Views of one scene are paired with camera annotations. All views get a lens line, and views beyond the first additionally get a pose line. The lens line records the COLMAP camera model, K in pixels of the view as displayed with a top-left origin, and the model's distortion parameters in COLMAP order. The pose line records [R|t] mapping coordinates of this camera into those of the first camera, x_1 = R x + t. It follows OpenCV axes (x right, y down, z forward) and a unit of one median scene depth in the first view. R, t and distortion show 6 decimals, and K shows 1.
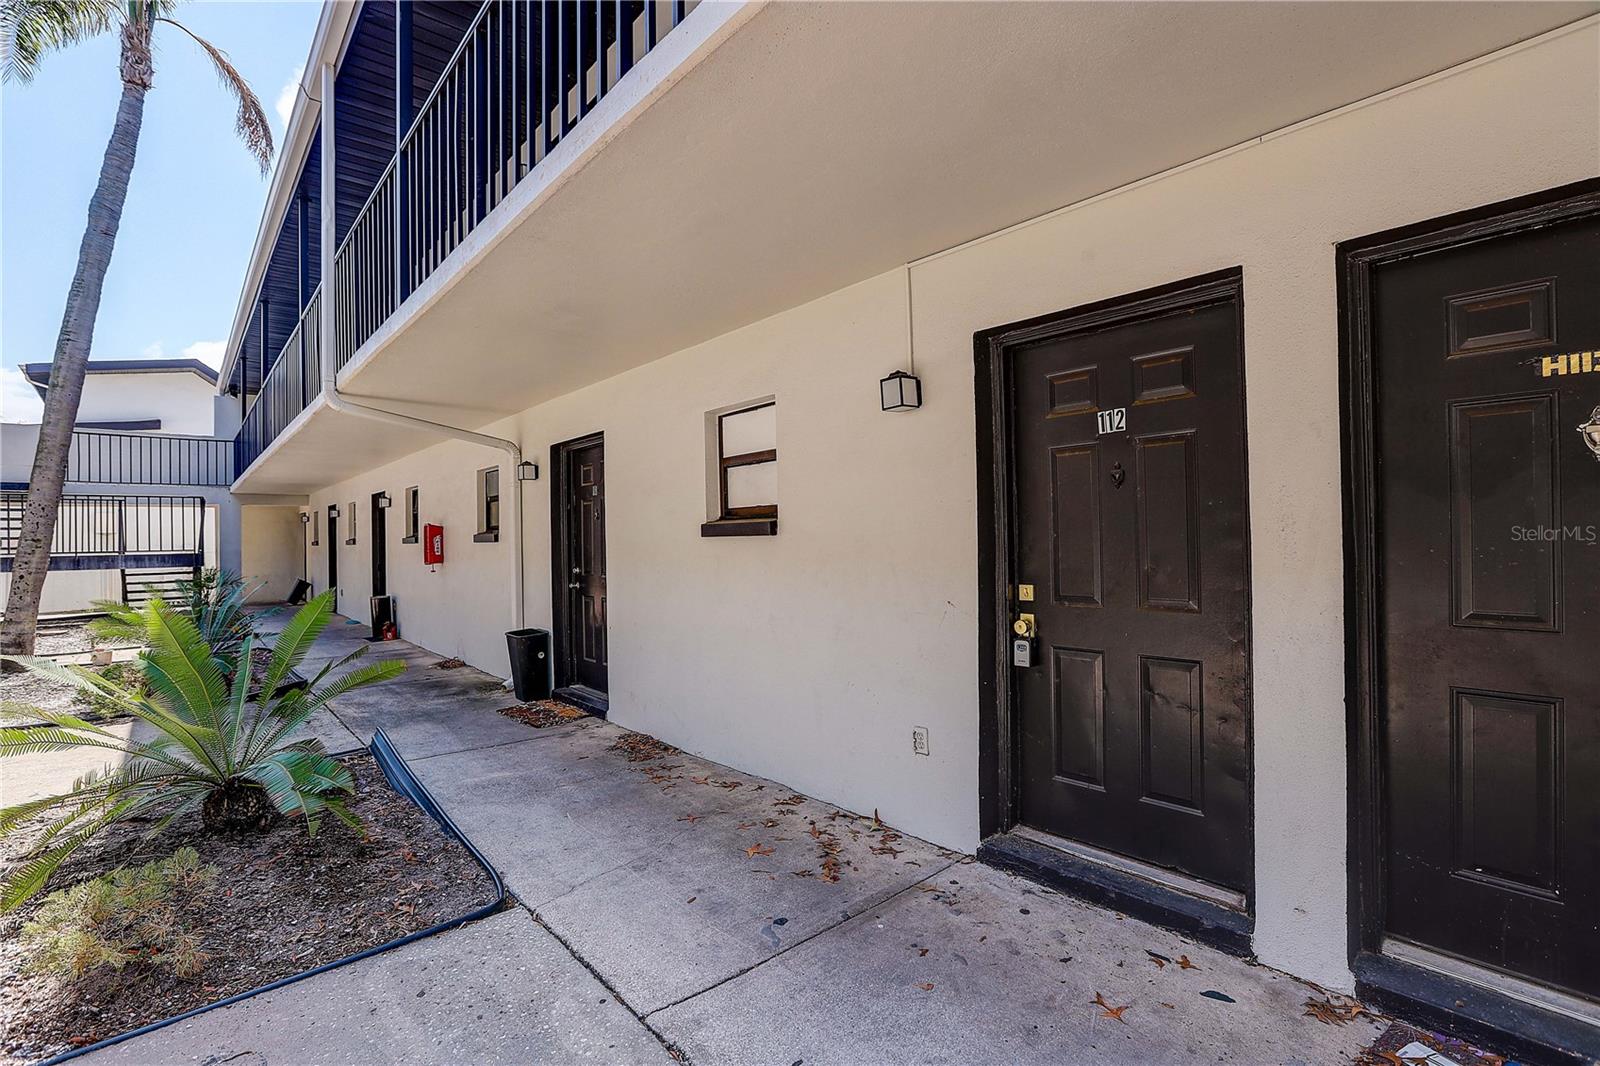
lens RADIAL K [[724.5, 0, 797.7], [0, 724.5, 534.5], [0, 0, 1]] dist [-0.058890, 0.023425]
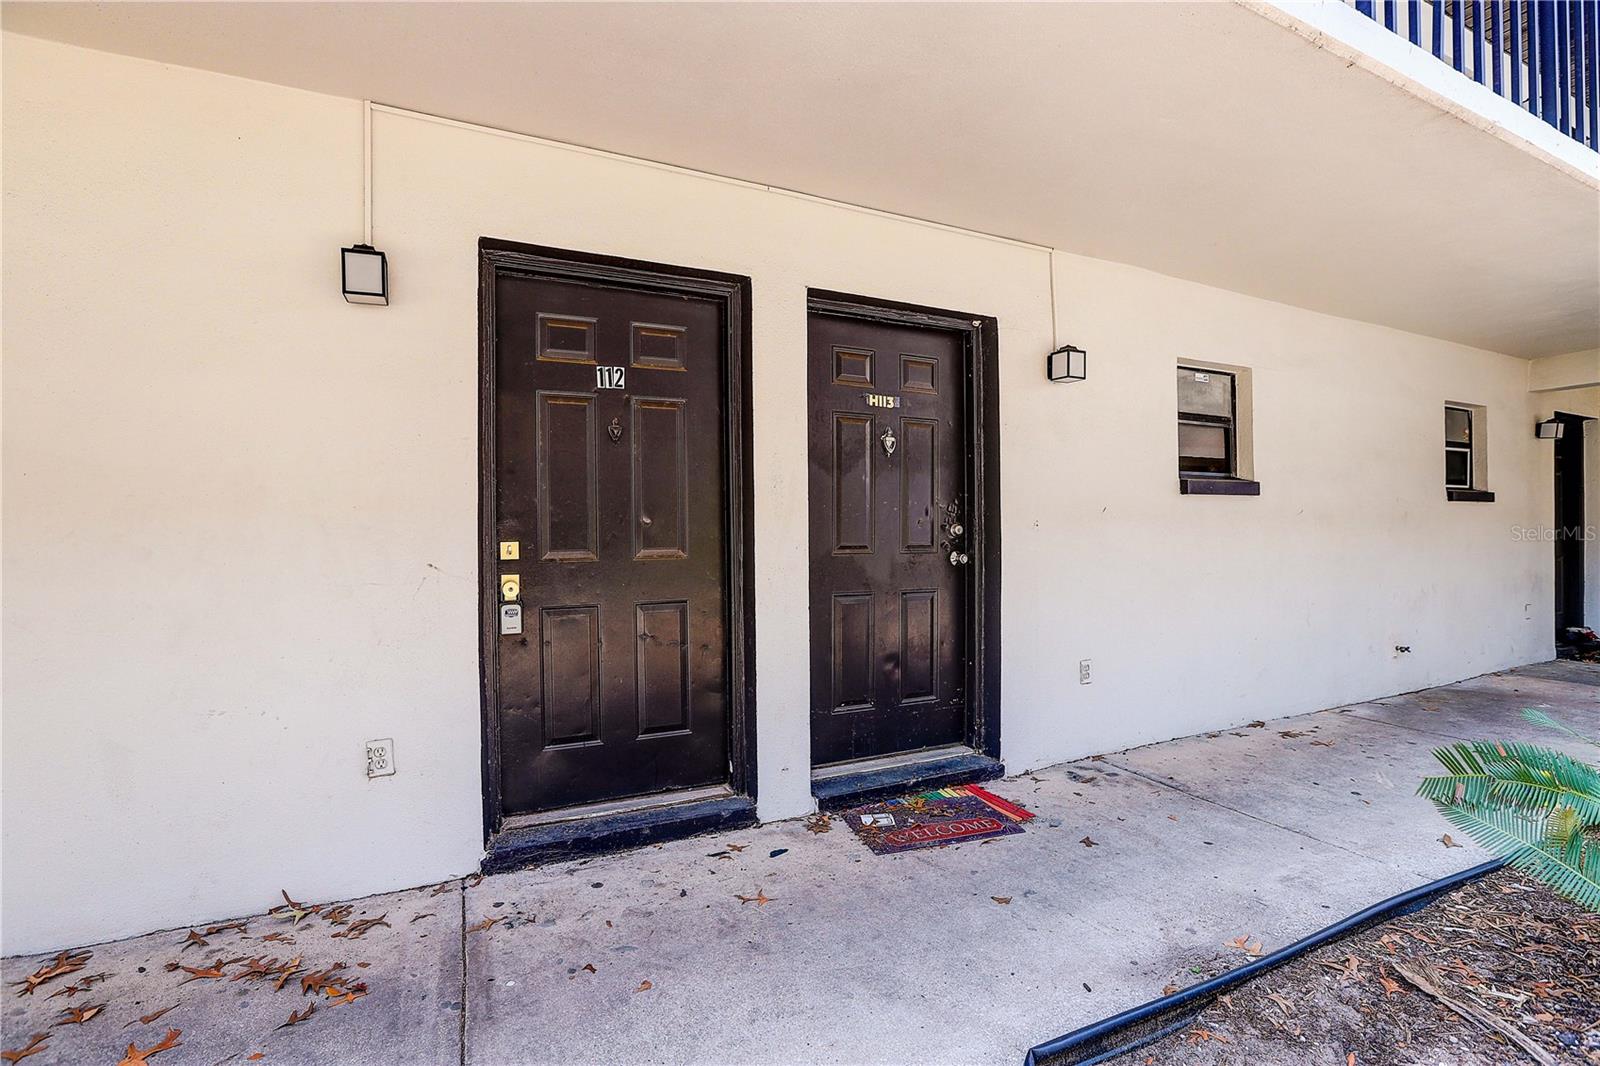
lens RADIAL K [[724.5, 0, 797.7], [0, 724.5, 534.5], [0, 0, 1]] dist [-0.058890, 0.023425]
pose [[0.277735, 0.009136, 0.960614, -0.439296], [-0.002731, 0.999958, -0.008720, 0.068783], [-0.960654, -0.000202, 0.277748, 0.424379]]
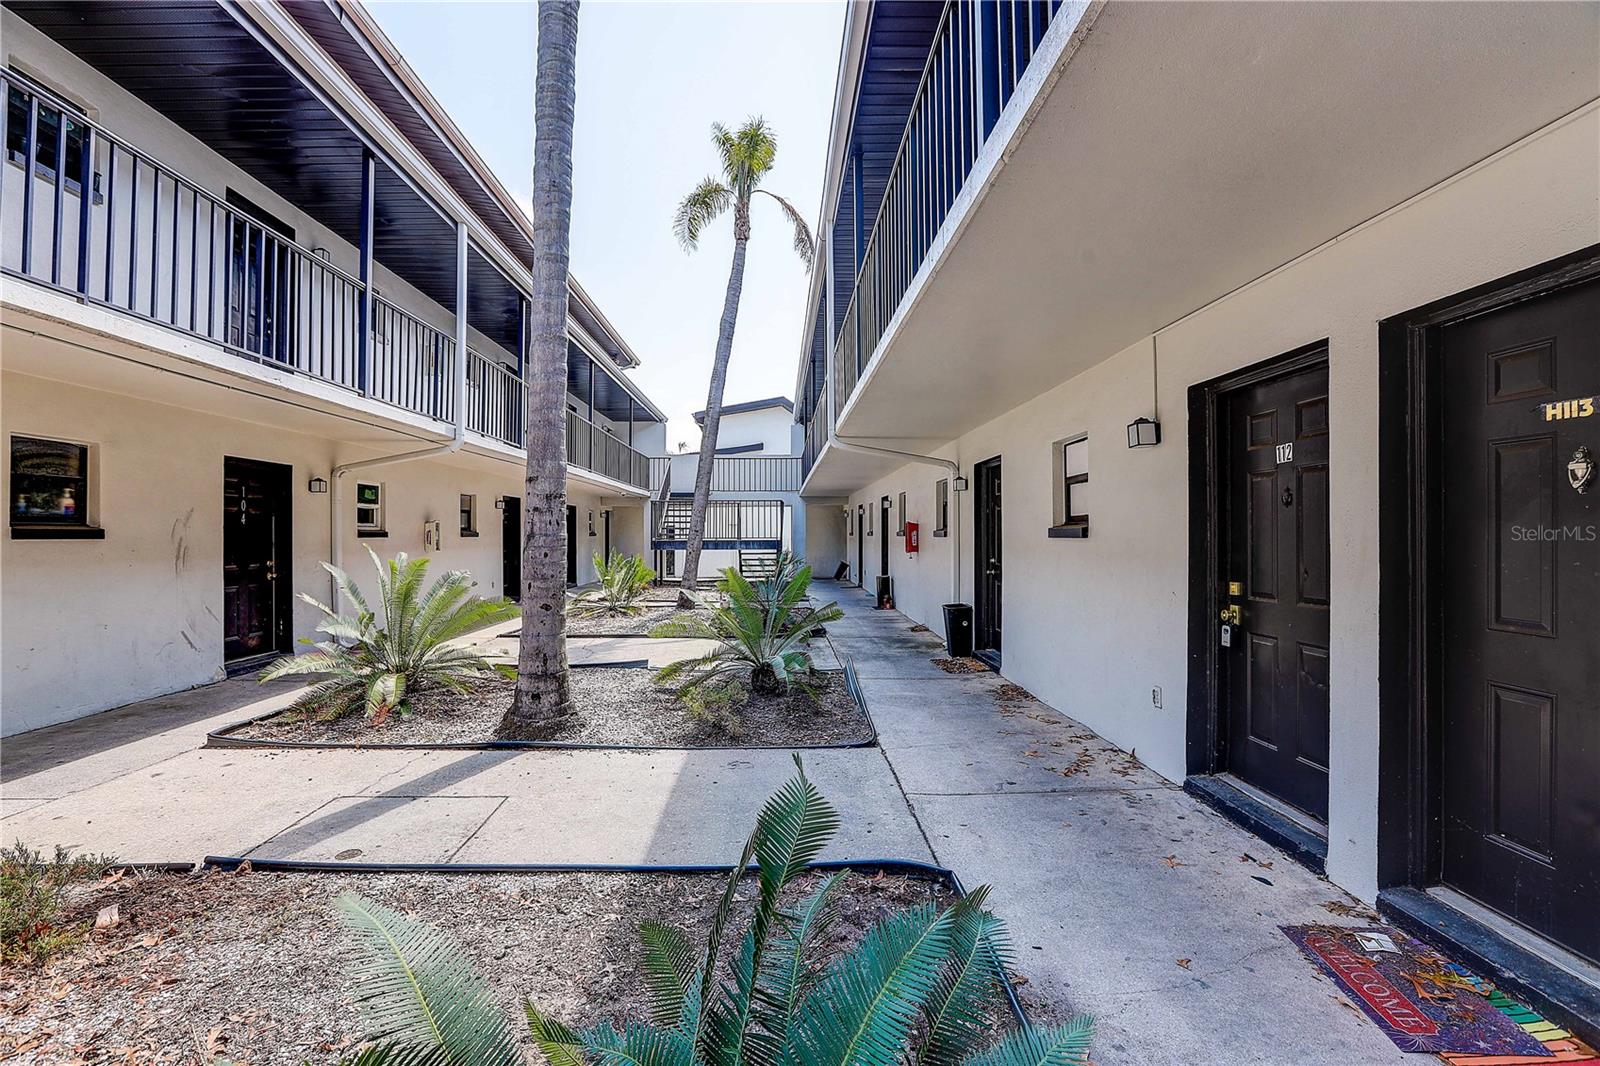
lens RADIAL K [[724.5, 0, 797.7], [0, 724.5, 534.5], [0, 0, 1]] dist [-0.058890, 0.023425]
pose [[0.766352, 0.014968, -0.642247, 0.540159], [-0.007841, 0.999872, 0.013946, -0.025607], [0.642373, -0.005651, 0.766371, -0.451991]]
